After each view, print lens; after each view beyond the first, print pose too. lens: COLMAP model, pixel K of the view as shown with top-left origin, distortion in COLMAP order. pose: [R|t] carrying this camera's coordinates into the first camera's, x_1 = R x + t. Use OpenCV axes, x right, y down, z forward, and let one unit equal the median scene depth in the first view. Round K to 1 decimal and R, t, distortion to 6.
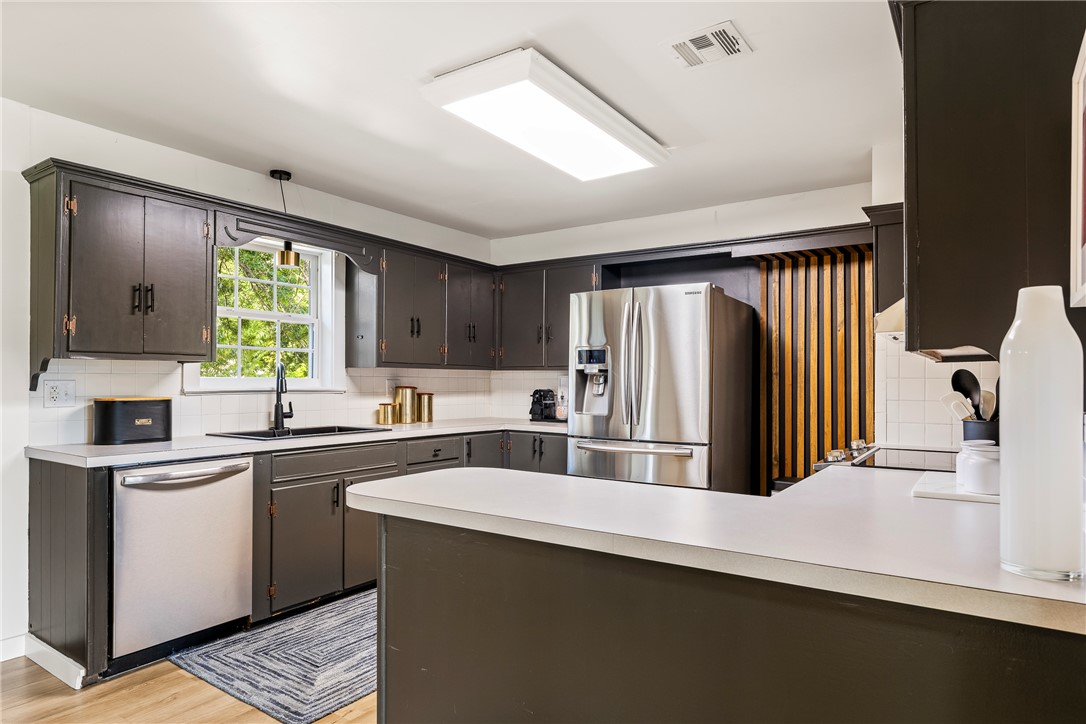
lens RADIAL K [[652.2, 0, 536.1], [0, 652.2, 378.8], [0, 0, 1]] dist [0.000301, -0.000426]
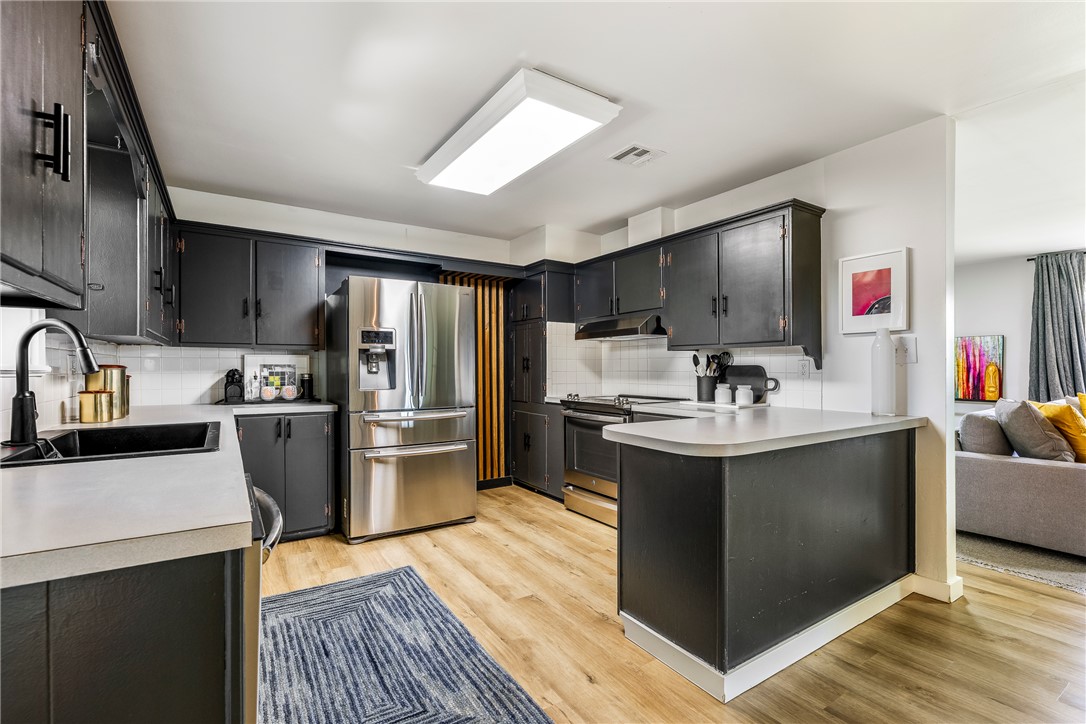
lens RADIAL K [[480.7, 0, 538.3], [0, 480.7, 368.0], [0, 0, 1]] dist [0.000413, 0.000240]
pose [[0.387797, -0.005596, 0.921728, -0.564044], [-0.001616, 0.999976, 0.006751, 0.011716], [-0.921743, -0.004108, 0.387779, 0.443641]]
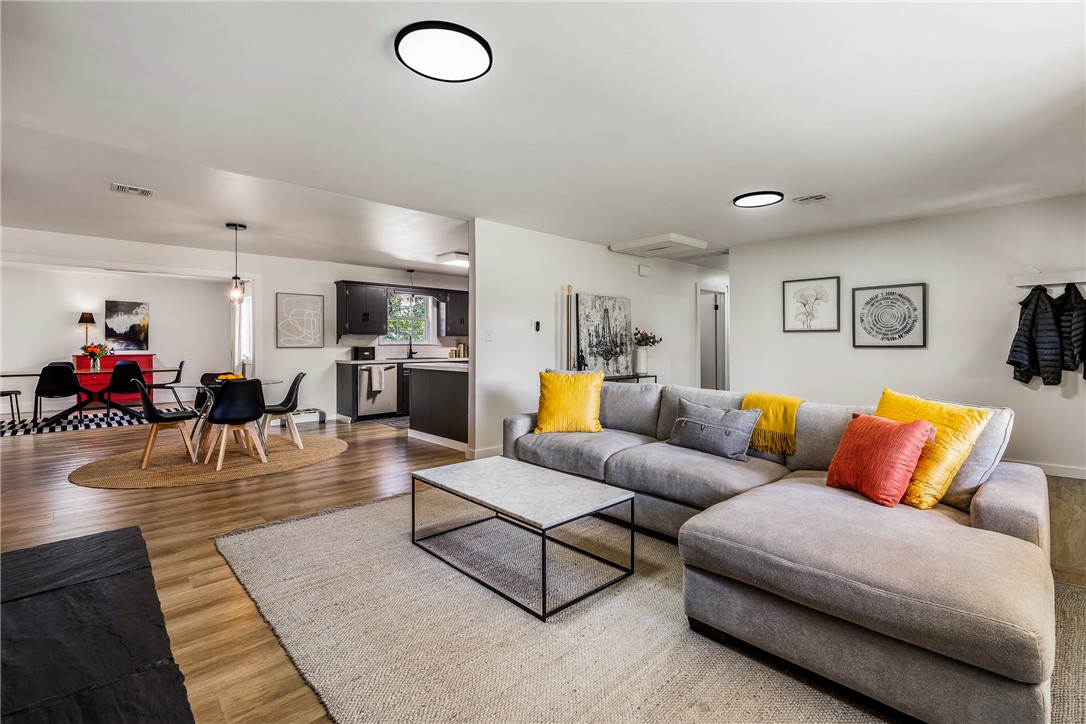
lens RADIAL K [[488.9, 0, 579.6], [0, 488.9, 343.4], [0, 0, 1]] dist [0.002040, 0.000275]
pose [[0.986359, -0.006340, -0.164487, 0.679560], [0.006650, 0.999977, 0.001338, 0.014146], [0.164474, -0.002414, 0.986378, -0.989347]]
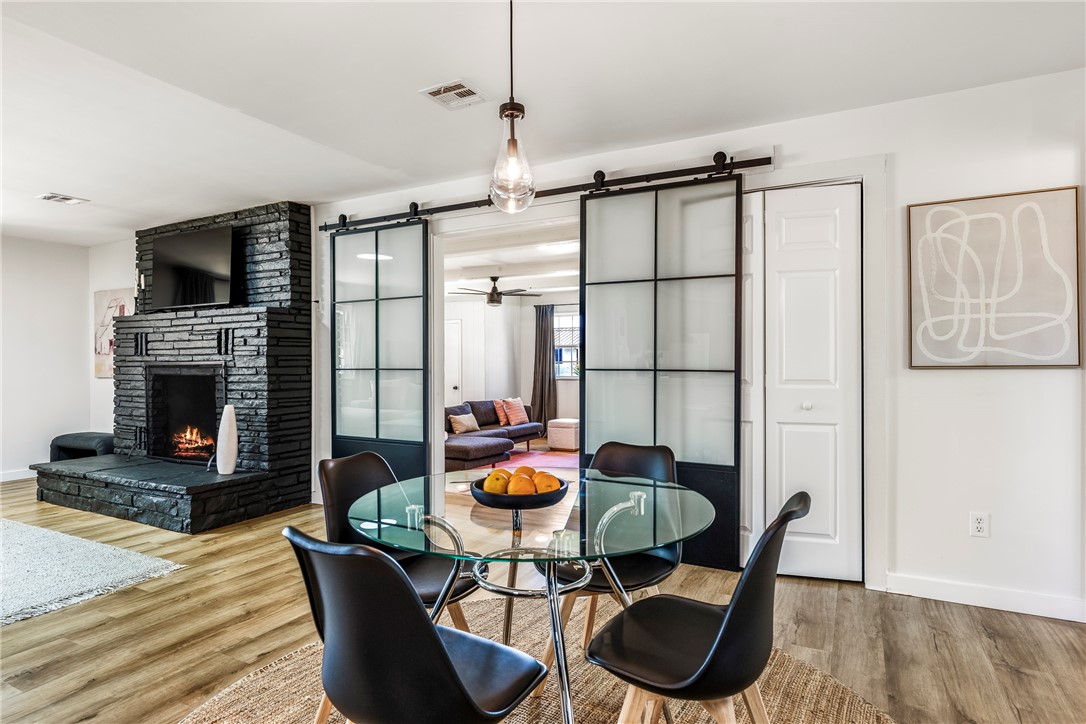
lens RADIAL K [[598.8, 0, 543.0], [0, 598.8, 362.0], [0, 0, 1]] dist [0.000206, -0.000230]
pose [[-0.993330, 0.004328, -0.115229, -0.389245], [0.004437, 0.999990, -0.000696, 0.013070], [0.115225, -0.001203, -0.993339, 0.540656]]
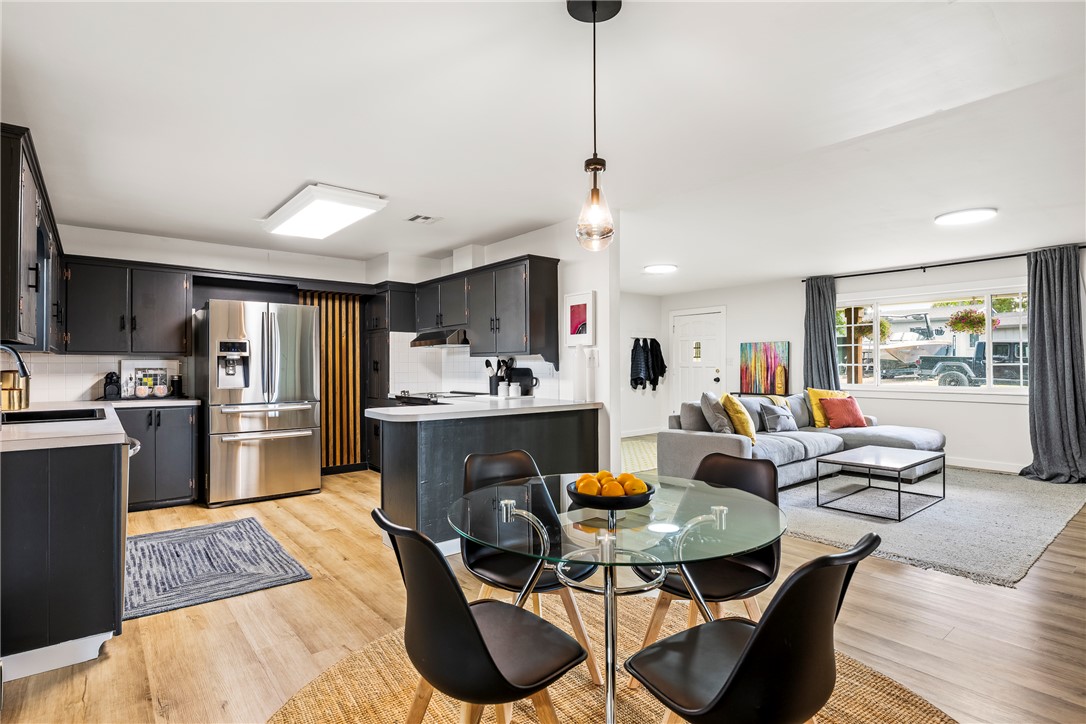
lens RADIAL K [[534.3, 0, 536.6], [0, 534.3, 362.1], [0, 0, 1]] dist [-0.001850, -0.000181]
pose [[0.281168, 0.001623, 0.959657, -0.848795], [-0.000023, 0.999999, -0.001685, 0.000517], [-0.959659, 0.000451, 0.281167, 0.049632]]
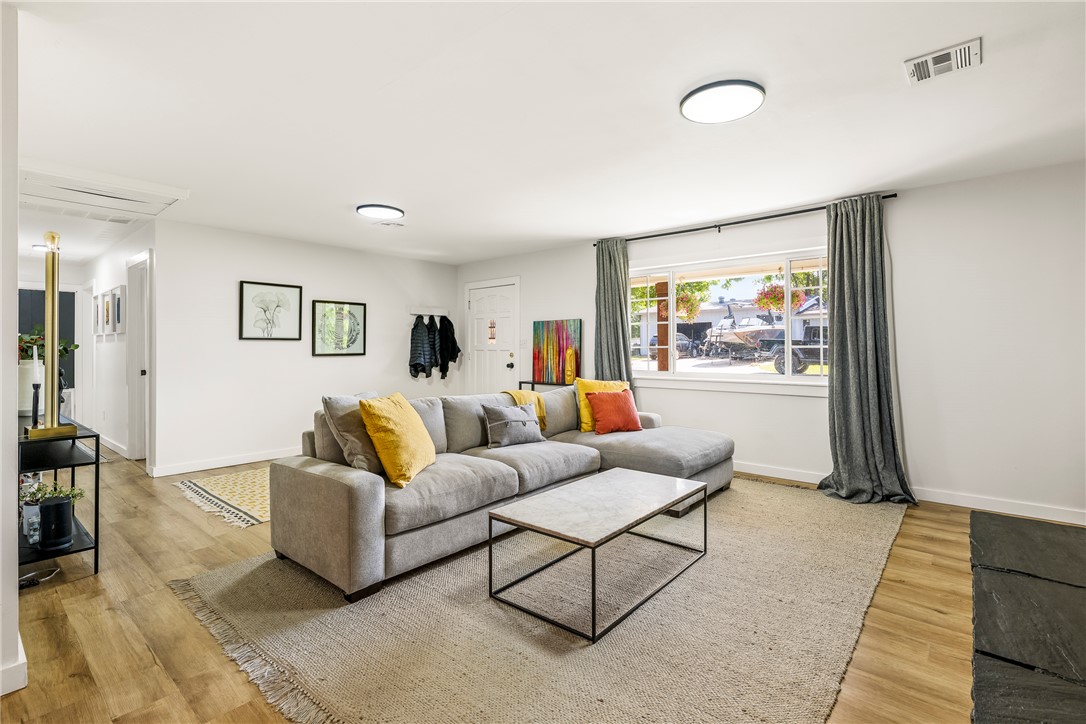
lens RADIAL K [[491.5, 0, 546.8], [0, 491.5, 345.0], [0, 0, 1]] dist [-0.000711, -0.000054]
pose [[0.093843, 0.002074, 0.995585, -0.174875], [-0.000560, 0.999998, -0.002030, 0.002444], [-0.995587, -0.000367, 0.093844, -0.330870]]
